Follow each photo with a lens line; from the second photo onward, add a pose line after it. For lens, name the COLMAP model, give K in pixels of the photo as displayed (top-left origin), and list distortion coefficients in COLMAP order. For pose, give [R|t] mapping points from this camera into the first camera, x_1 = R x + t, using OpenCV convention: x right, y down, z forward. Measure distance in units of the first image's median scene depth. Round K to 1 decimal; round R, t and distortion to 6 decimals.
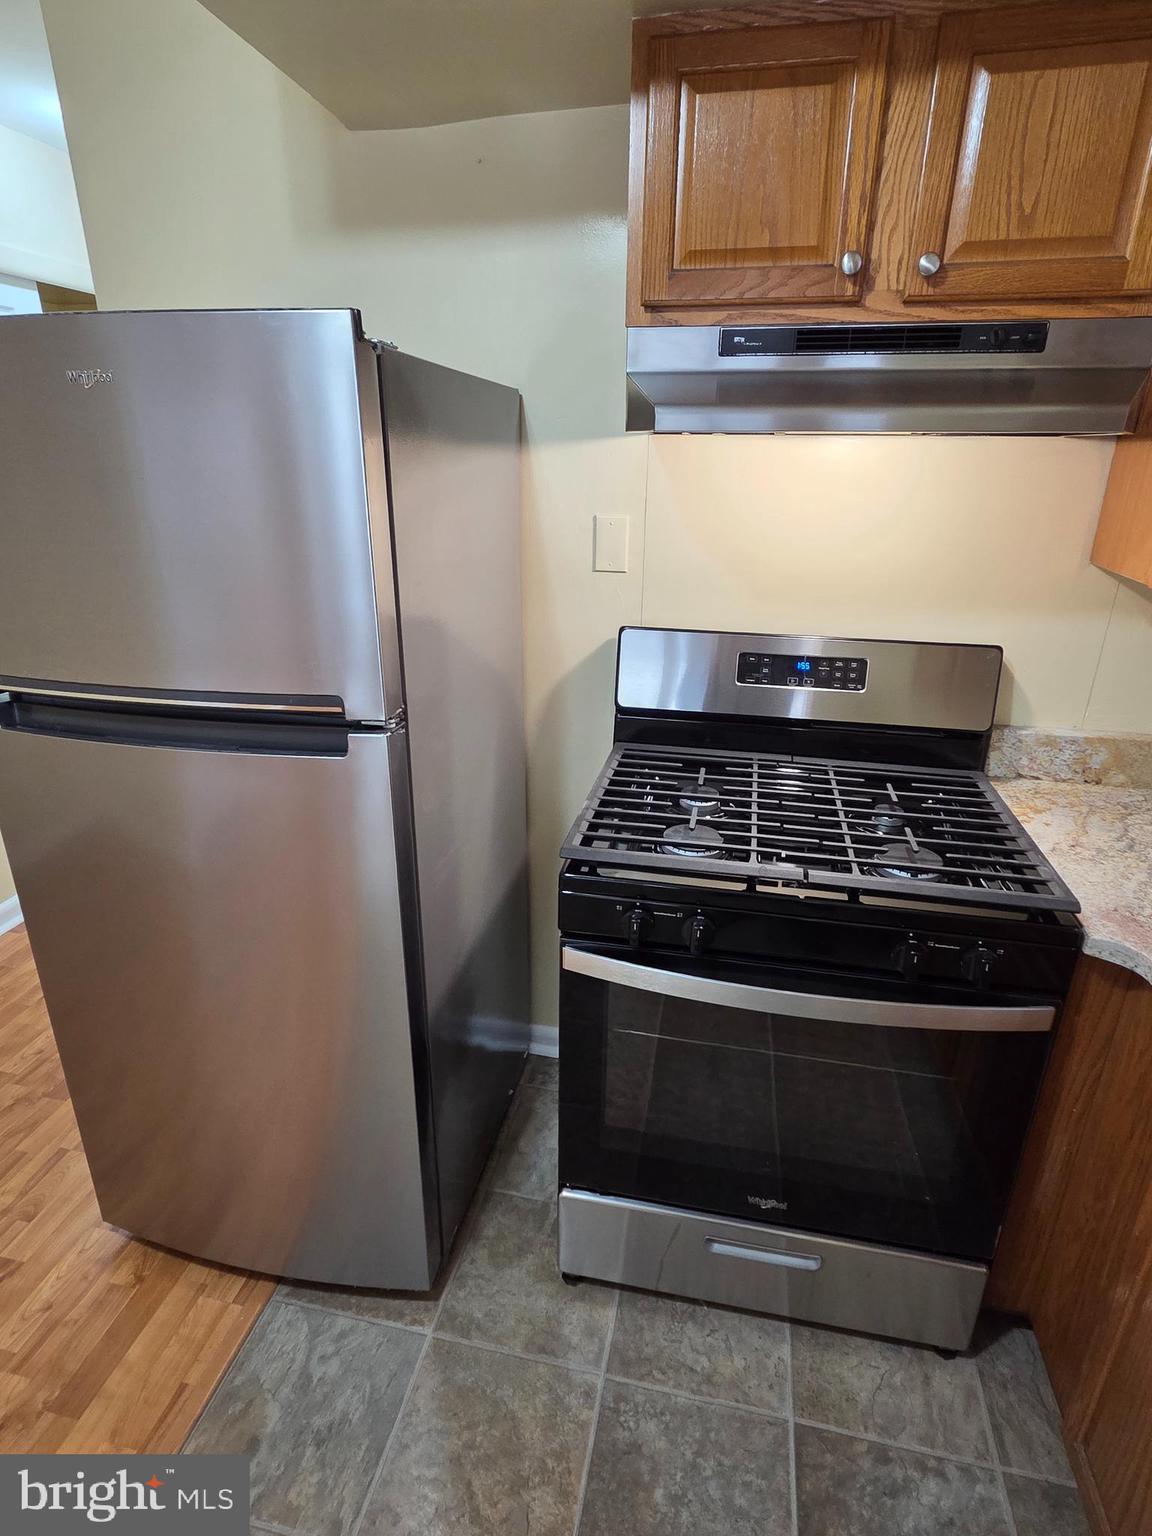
lens RADIAL K [[806.8, 0, 574.1], [0, 806.8, 768.1], [0, 0, 1]] dist [0.001240, -0.000178]
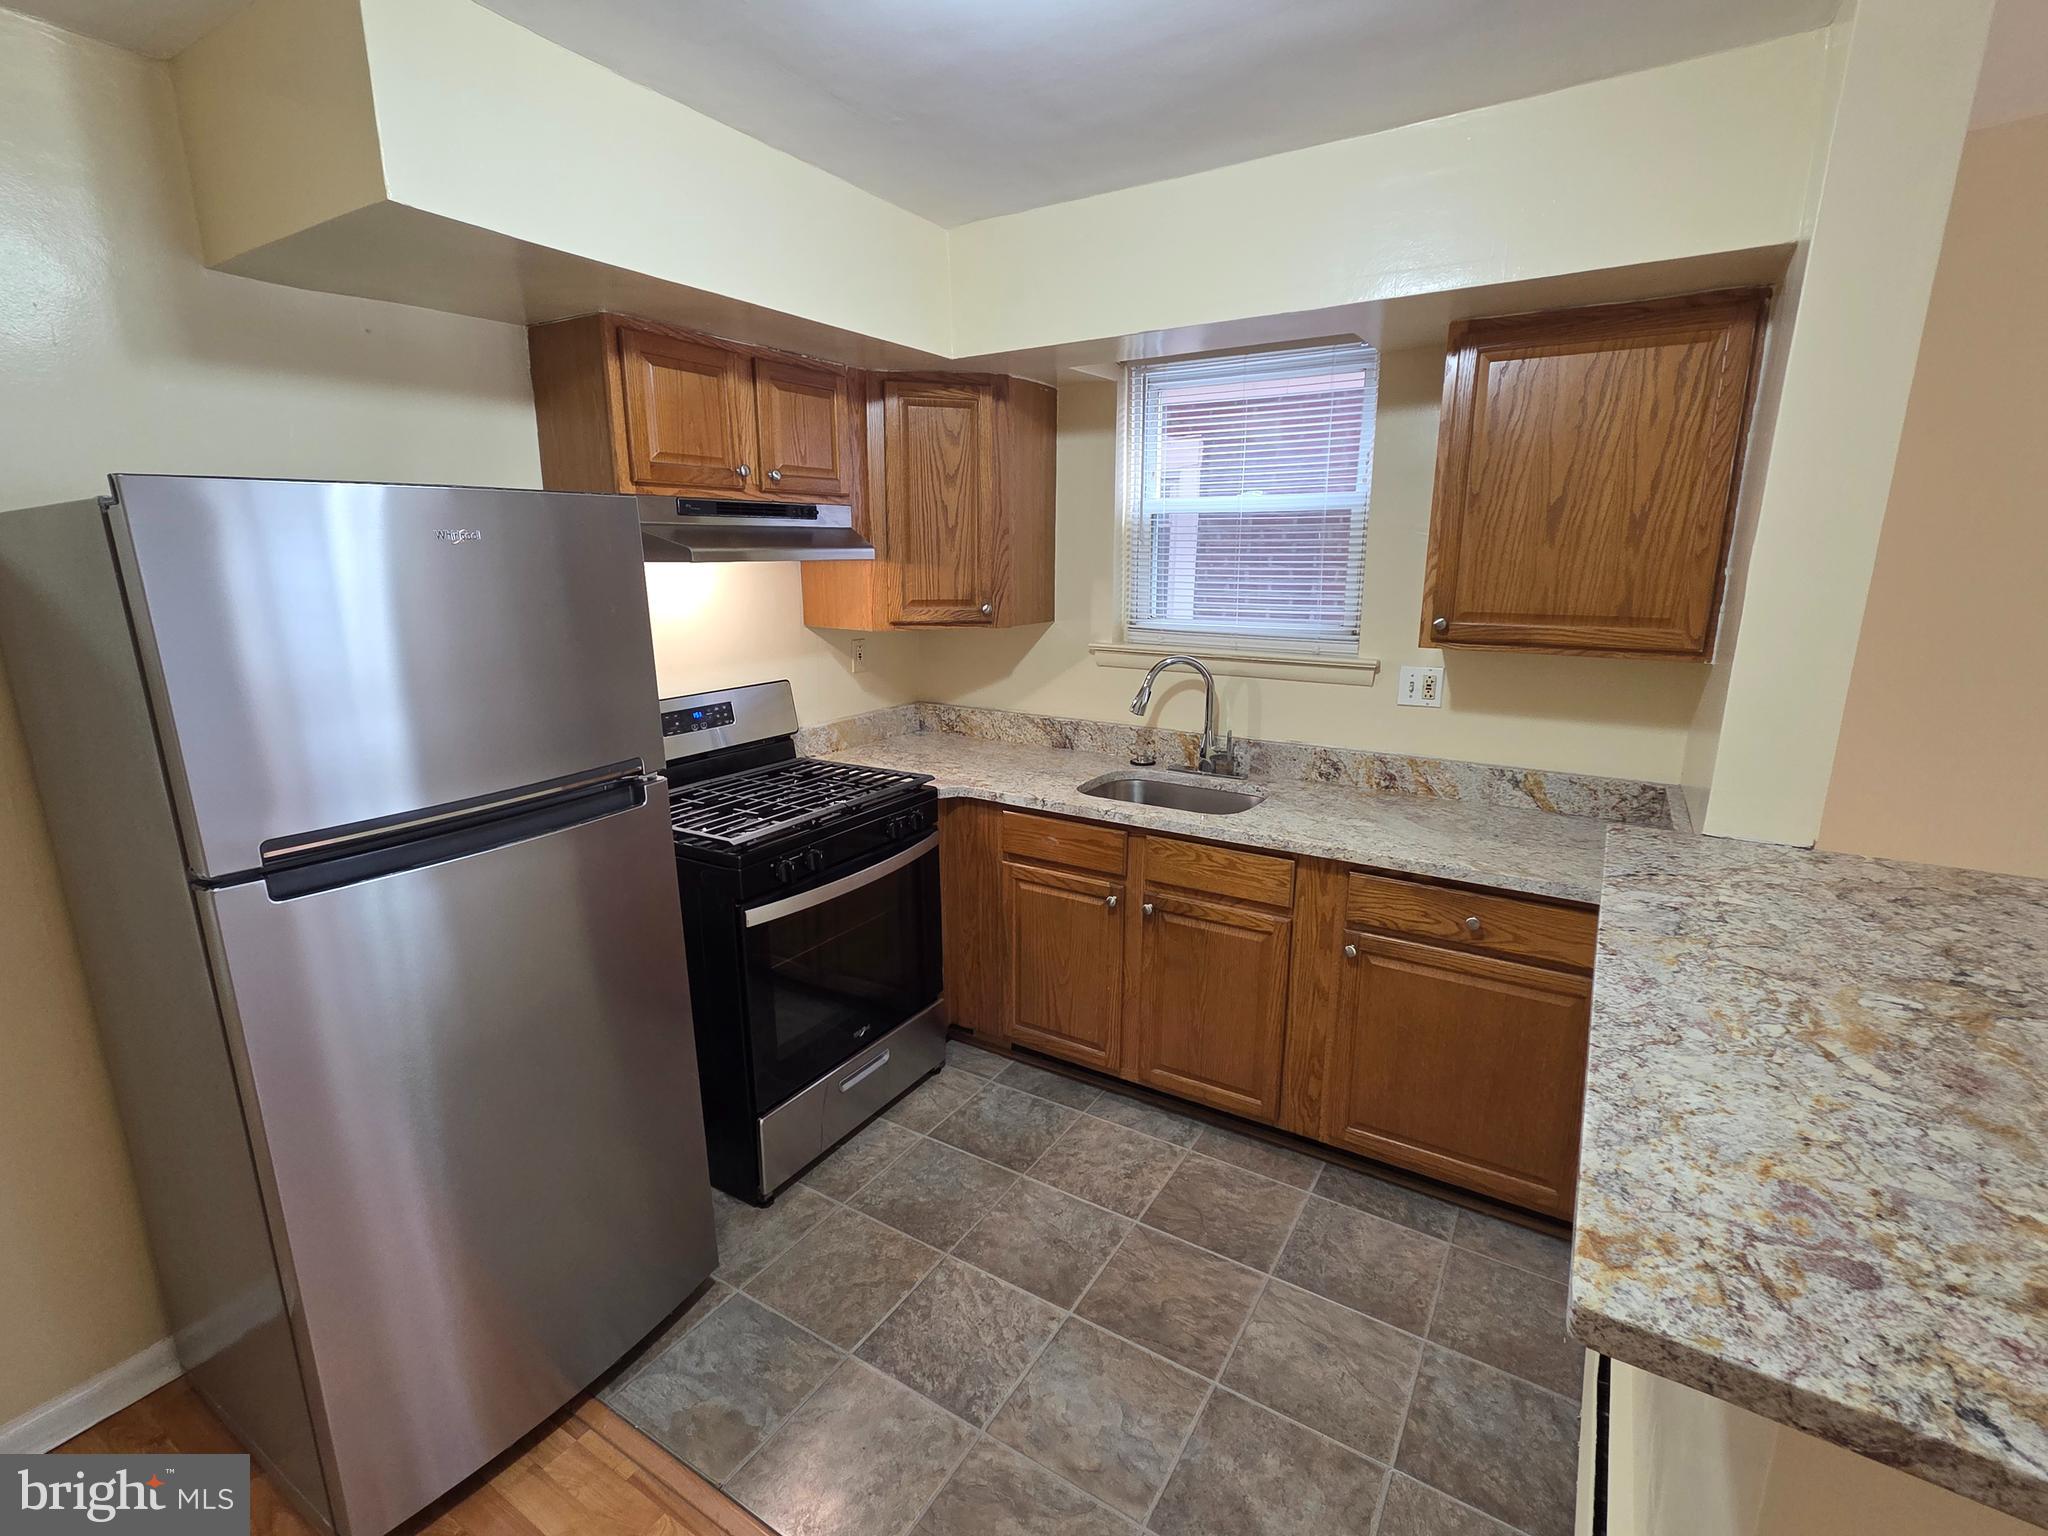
lens RADIAL K [[950.3, 0, 1021.3], [0, 950.3, 774.4], [0, 0, 1]] dist [0.020820, 0.000240]
pose [[0.350221, -0.229750, 0.908053, -1.267118], [0.351166, 0.930947, 0.100103, 0.001849], [-0.868347, 0.283819, 0.406718, -0.163192]]
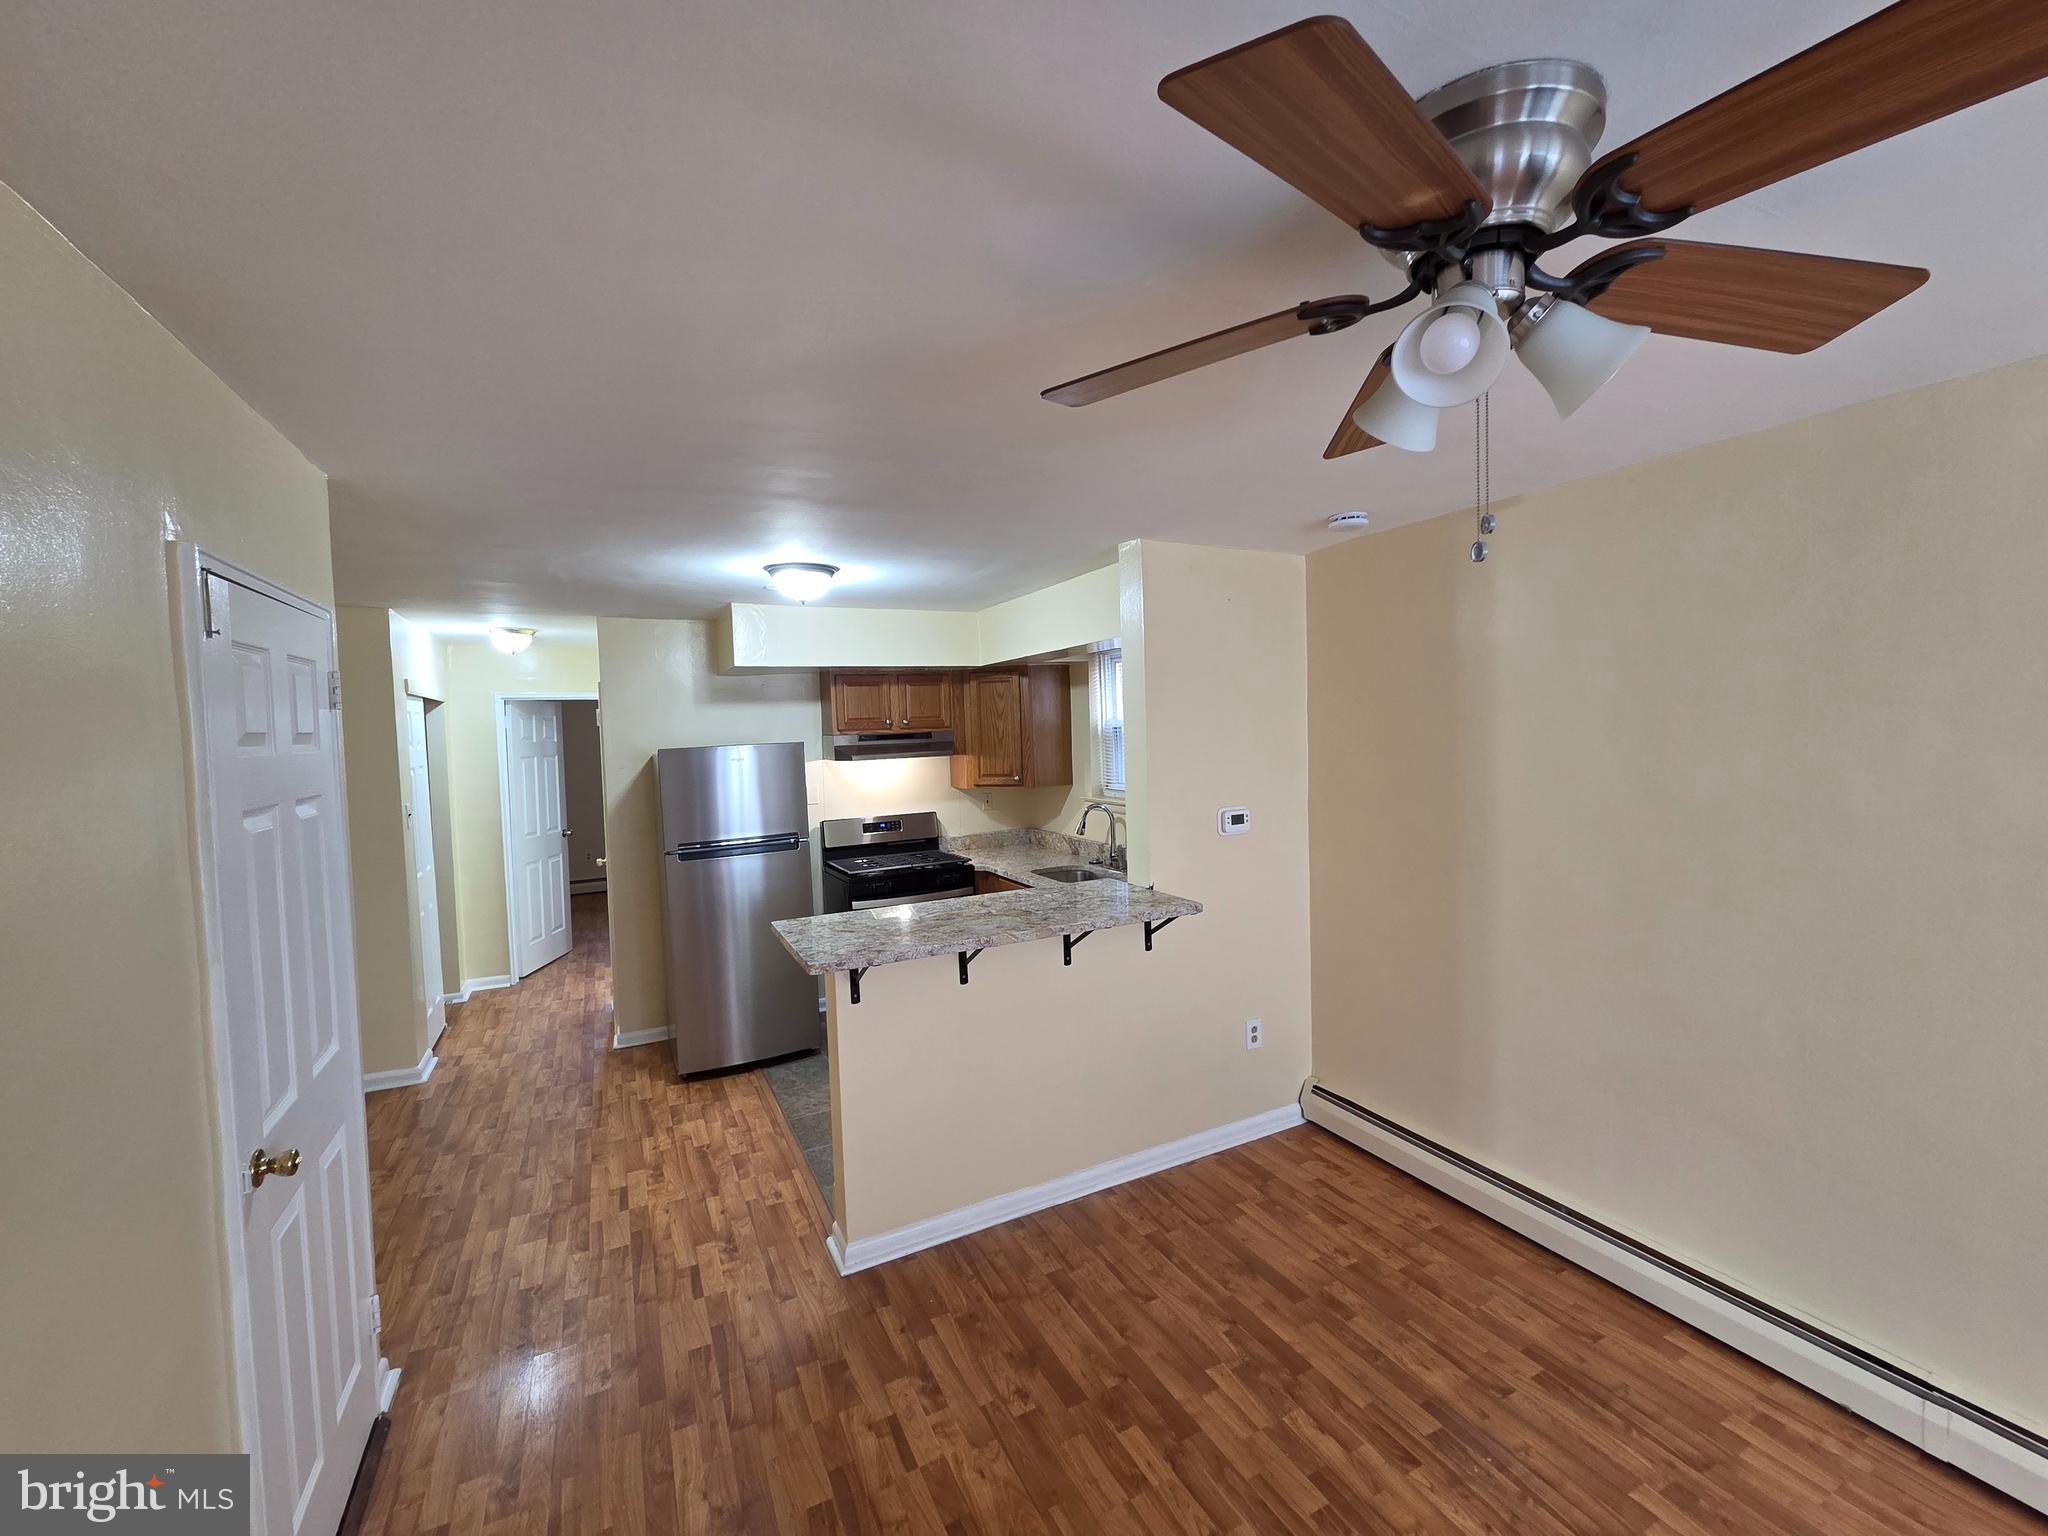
lens RADIAL K [[824.2, 0, 1025.3], [0, 824.2, 768.8], [0, 0, 1]] dist [-0.000684, -0.000006]
pose [[0.775093, -0.064379, 0.628559, -1.549116], [0.271320, 0.932323, -0.239081, 0.706801], [-0.570628, 0.355851, 0.740104, -2.127741]]
